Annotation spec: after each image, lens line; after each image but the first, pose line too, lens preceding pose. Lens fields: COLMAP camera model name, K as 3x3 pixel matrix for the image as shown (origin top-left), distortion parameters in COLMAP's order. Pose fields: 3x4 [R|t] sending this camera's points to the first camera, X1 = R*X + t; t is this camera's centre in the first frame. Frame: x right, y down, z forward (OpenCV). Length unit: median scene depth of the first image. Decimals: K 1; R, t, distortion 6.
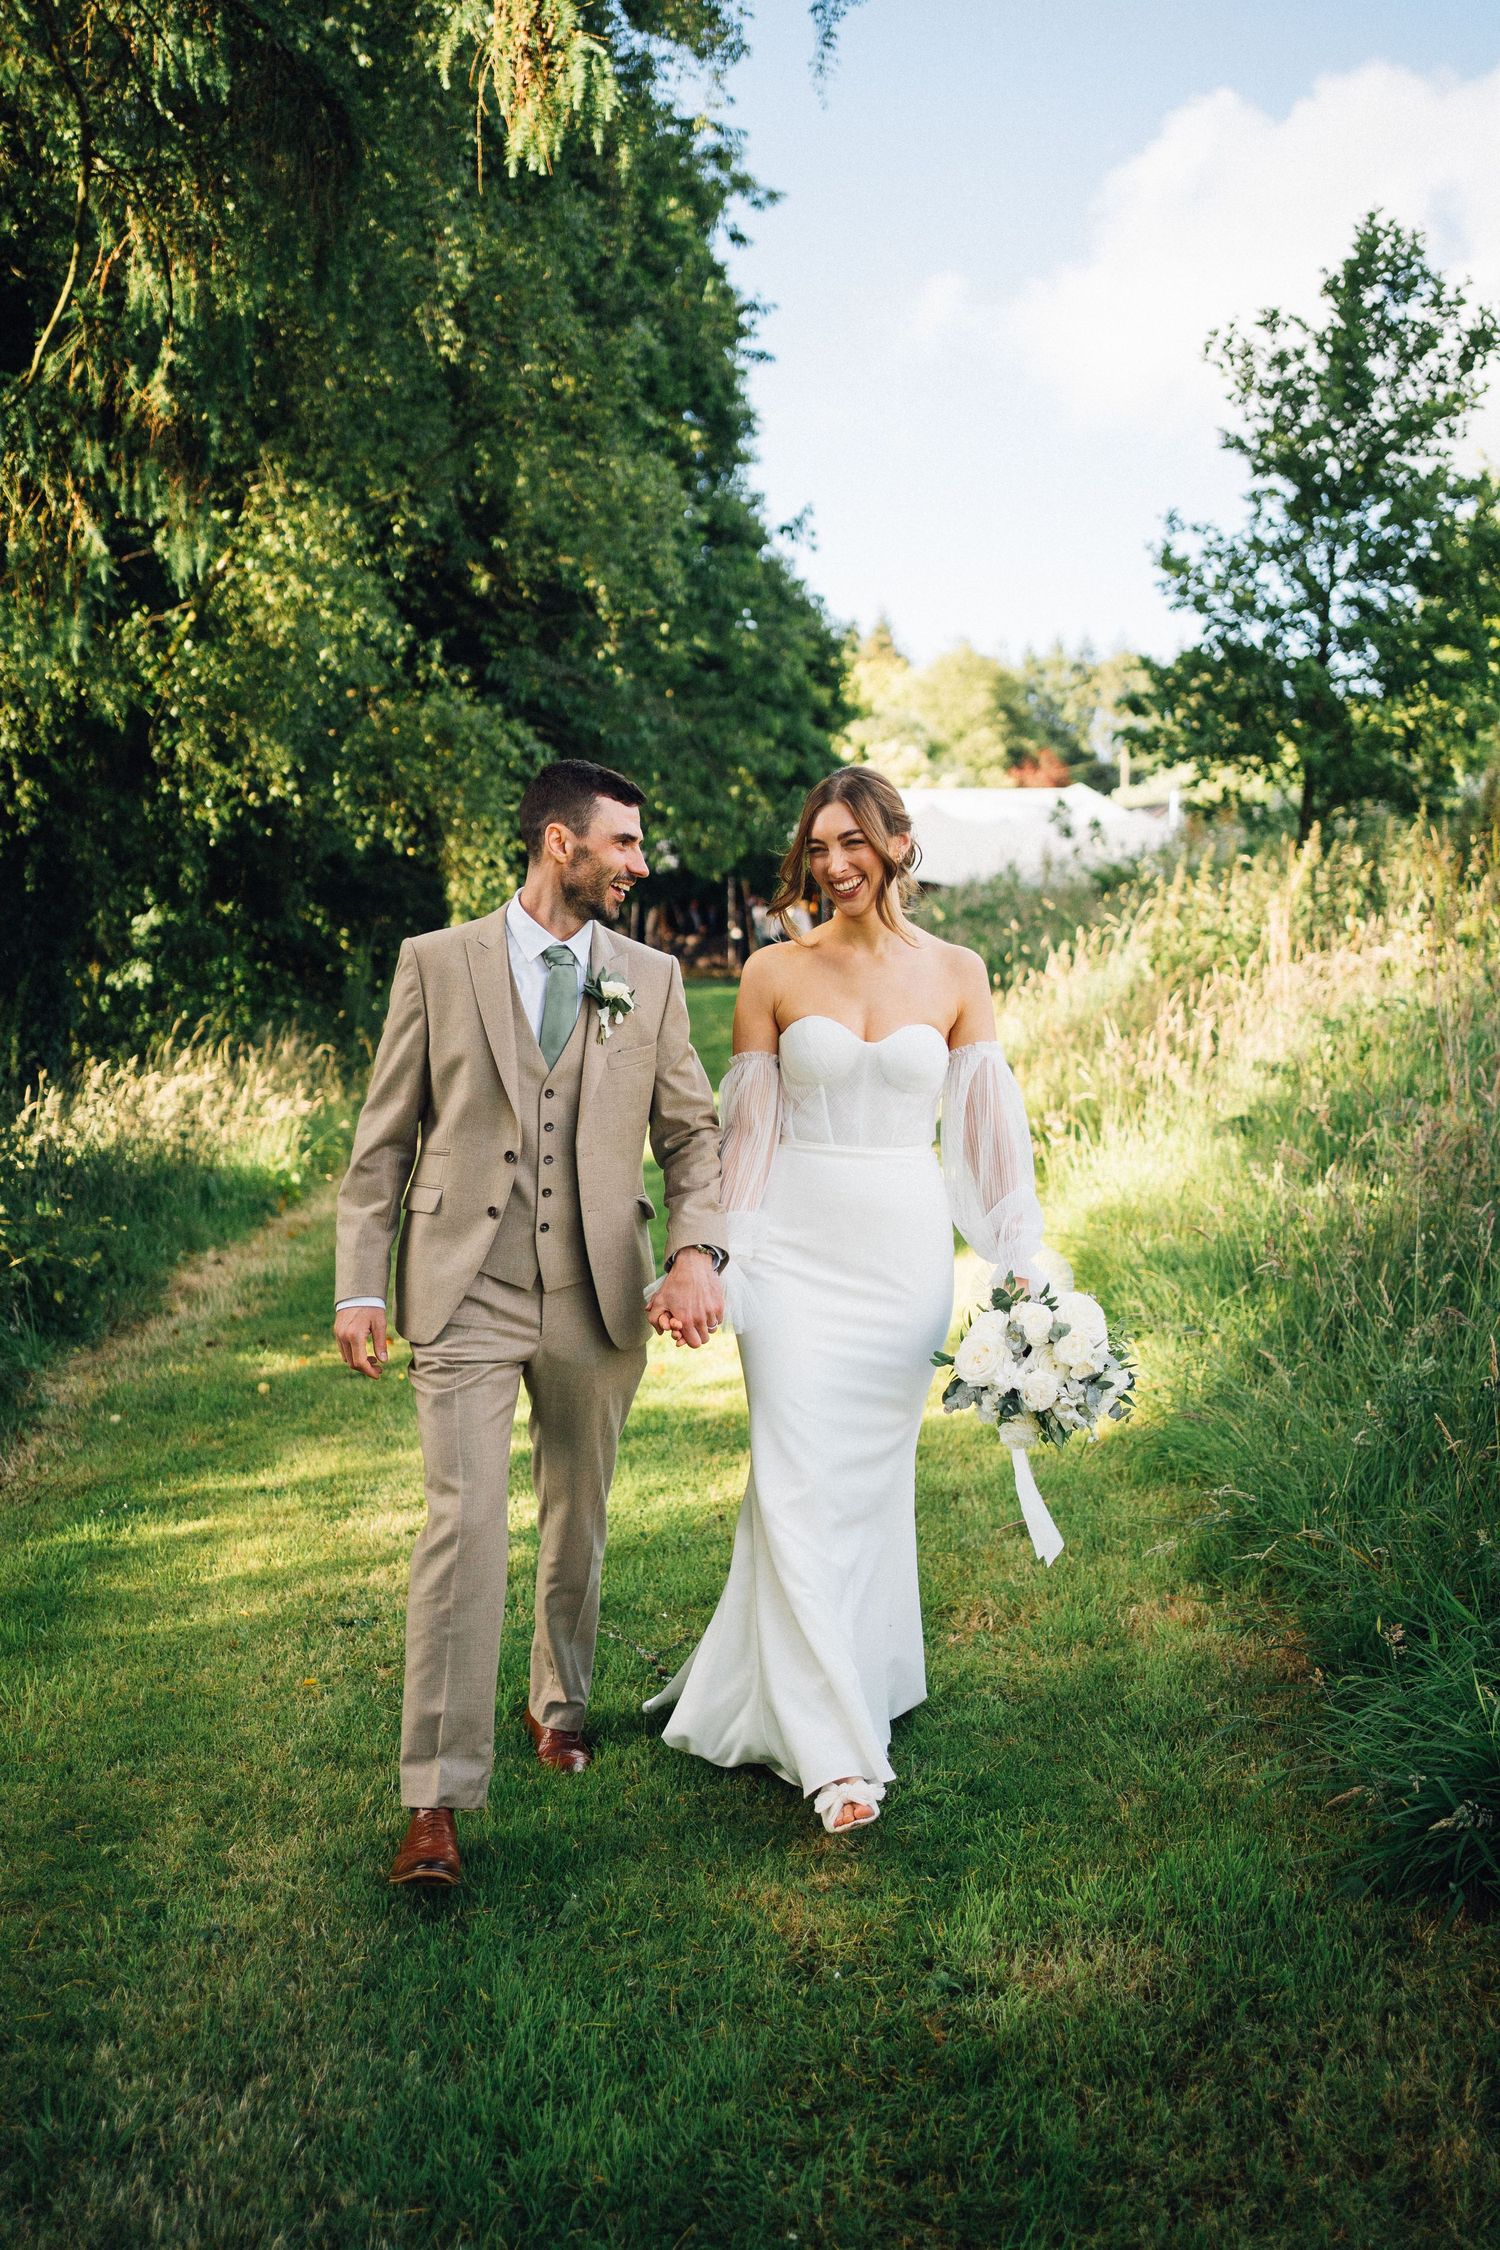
lens RADIAL K [[2287.4, 0, 638.0], [0, 2287.4, 1124.5], [0, 0, 1]] dist [-0.002047, 0.007083]
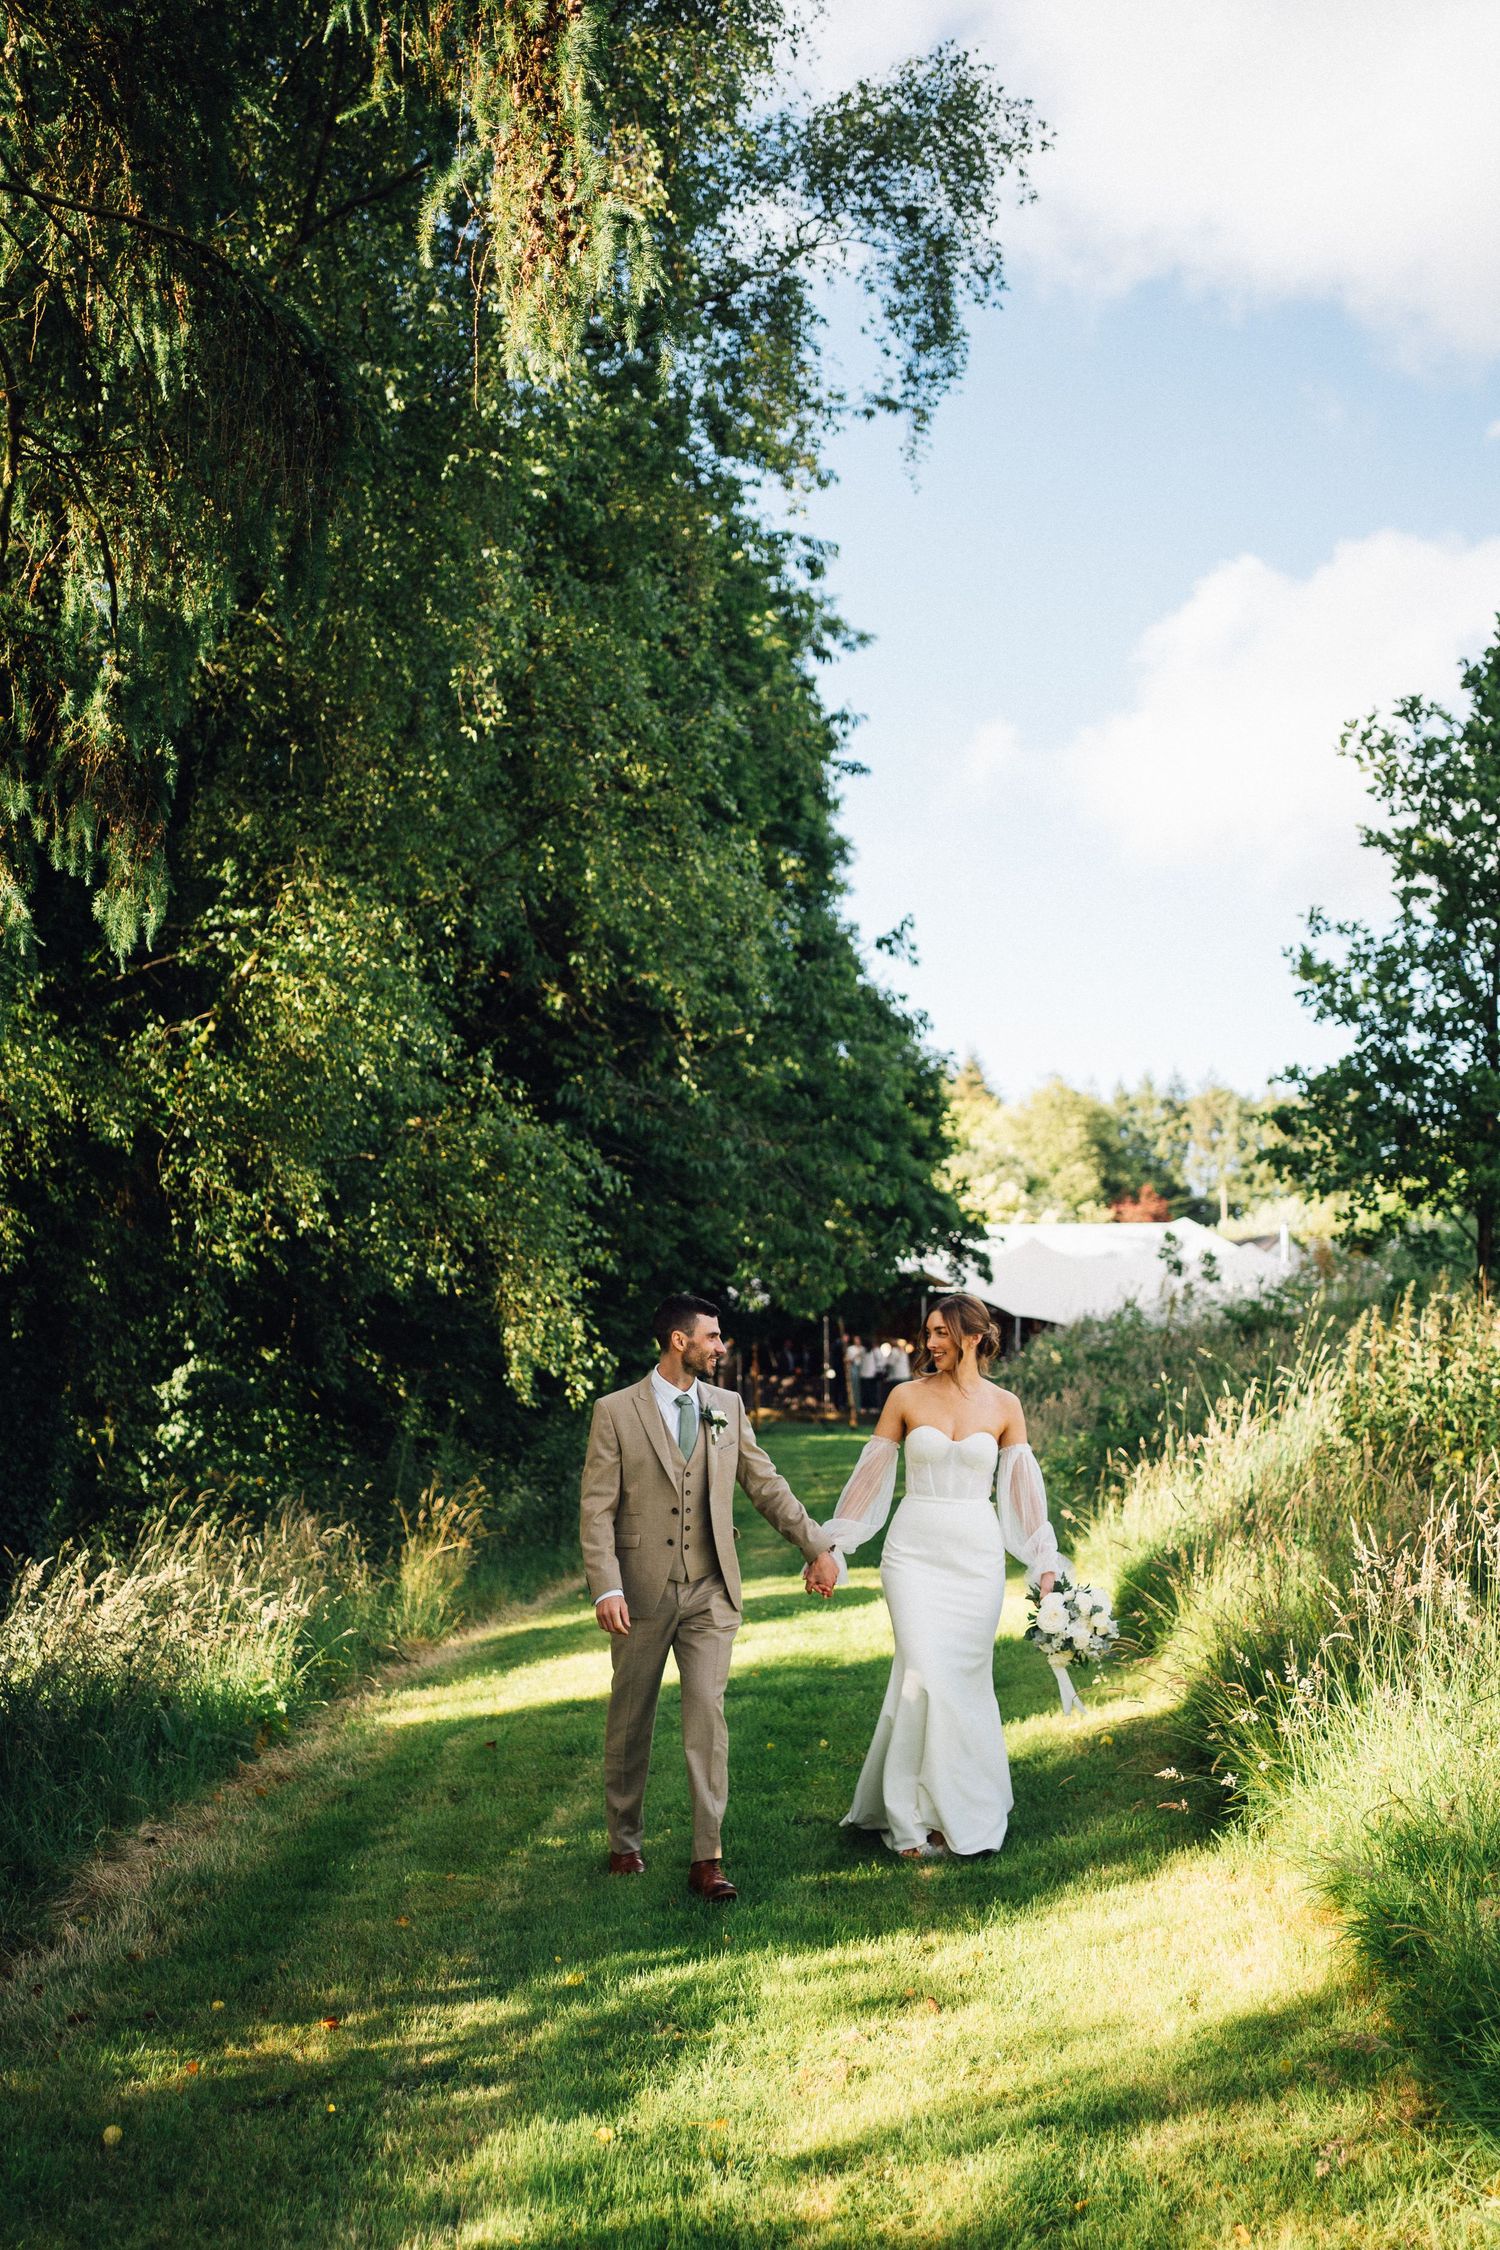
lens RADIAL K [[2215.5, 0, 750.0], [0, 2215.5, 1125.0], [0, 0, 1]] dist [0.005366, 0.006287]
pose [[0.999981, -0.003447, 0.005095, 0.006887], [0.004351, 0.981840, -0.189661, -0.021707], [-0.004349, 0.189680, 0.981836, 0.164055]]
